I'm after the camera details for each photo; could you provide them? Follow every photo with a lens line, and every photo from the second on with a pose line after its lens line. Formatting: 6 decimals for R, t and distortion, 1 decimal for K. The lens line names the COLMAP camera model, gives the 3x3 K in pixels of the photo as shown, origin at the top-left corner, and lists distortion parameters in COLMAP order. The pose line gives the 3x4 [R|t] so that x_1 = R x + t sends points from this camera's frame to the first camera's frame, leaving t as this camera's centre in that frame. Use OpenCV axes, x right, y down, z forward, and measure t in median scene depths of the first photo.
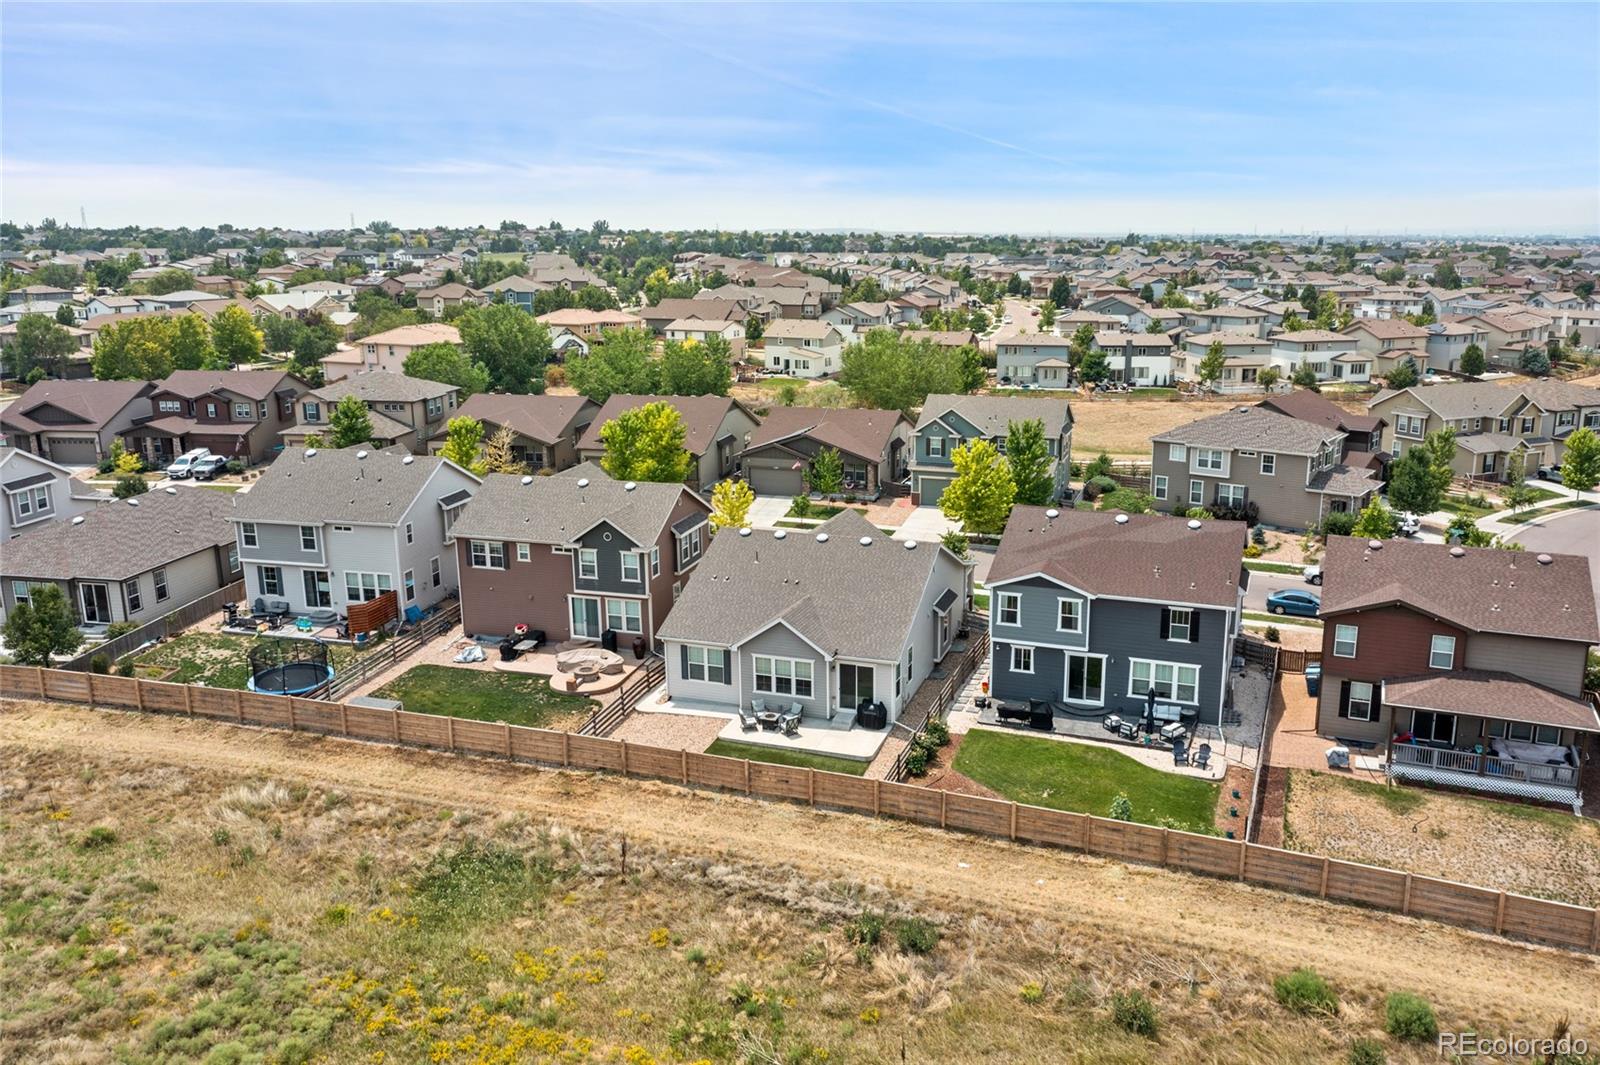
lens RADIAL K [[1246.0, 0, 751.5], [0, 1246.0, 532.9], [0, 0, 1]] dist [-0.019290, 0.010686]
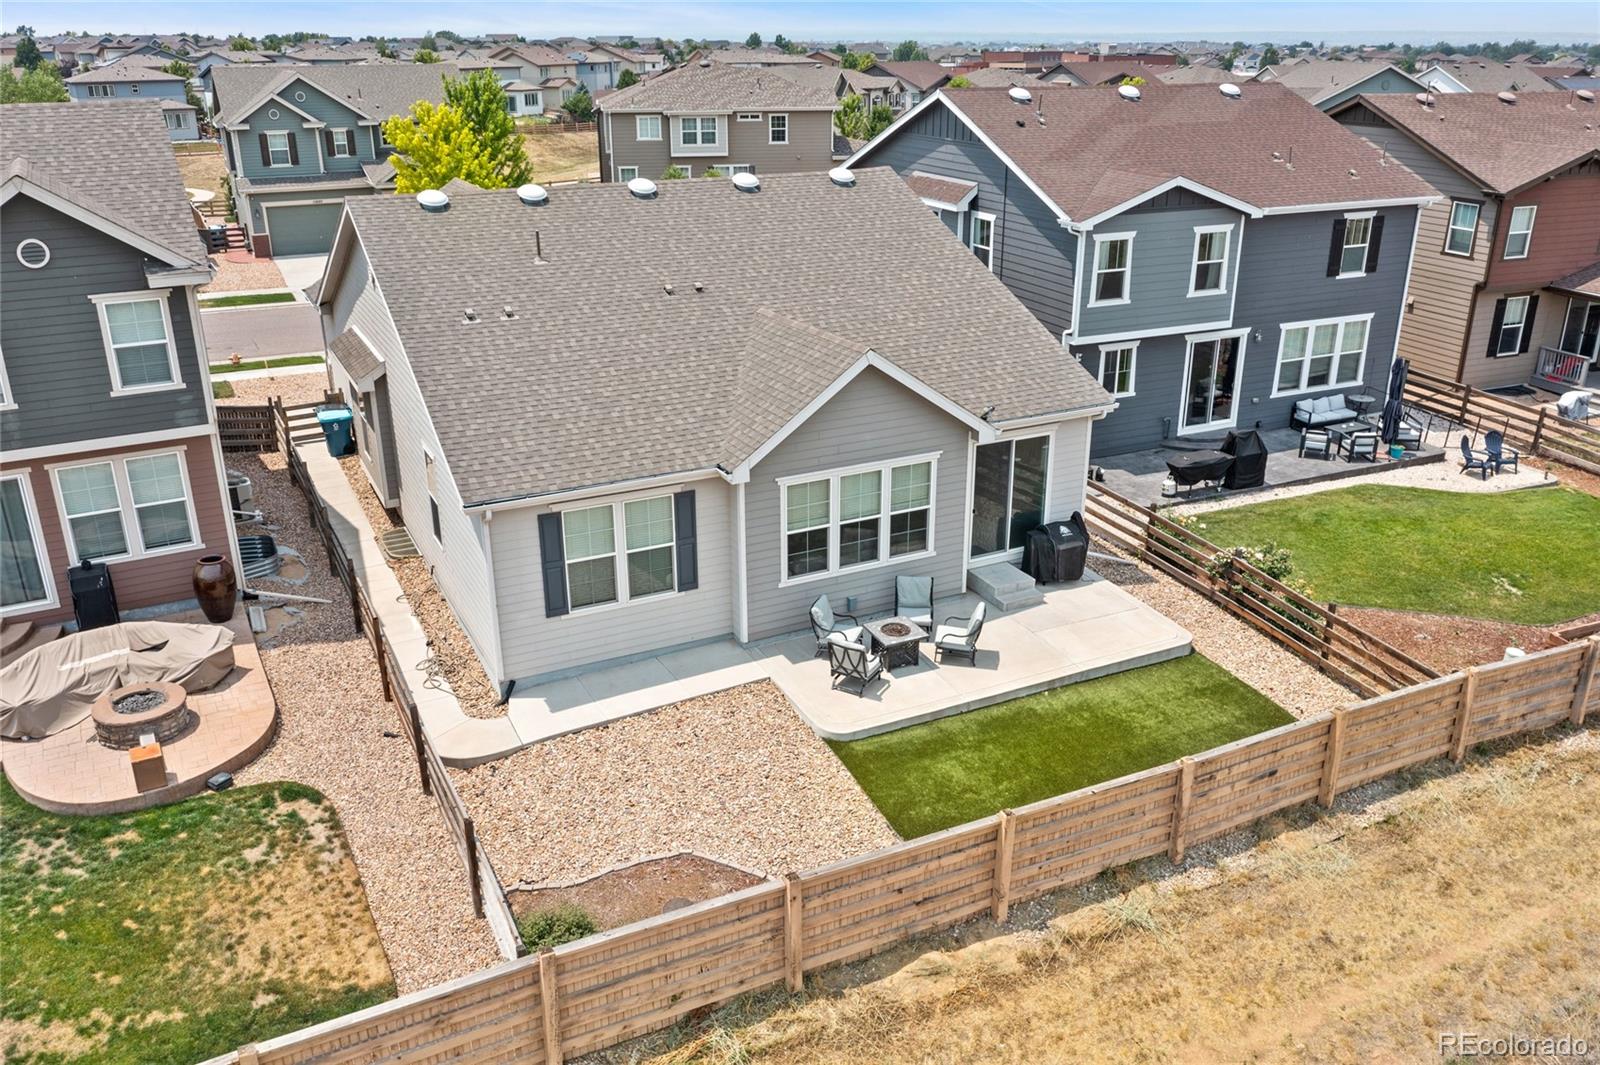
lens RADIAL K [[1278.8, 0, 800.0], [0, 1278.8, 532.5], [0, 0, 1]] dist [-0.017275, -0.000866]
pose [[0.677804, -0.258077, 0.688460, -0.241715], [0.164400, 0.965862, 0.200208, 0.040692], [-0.716627, -0.022519, 0.697093, 0.739768]]
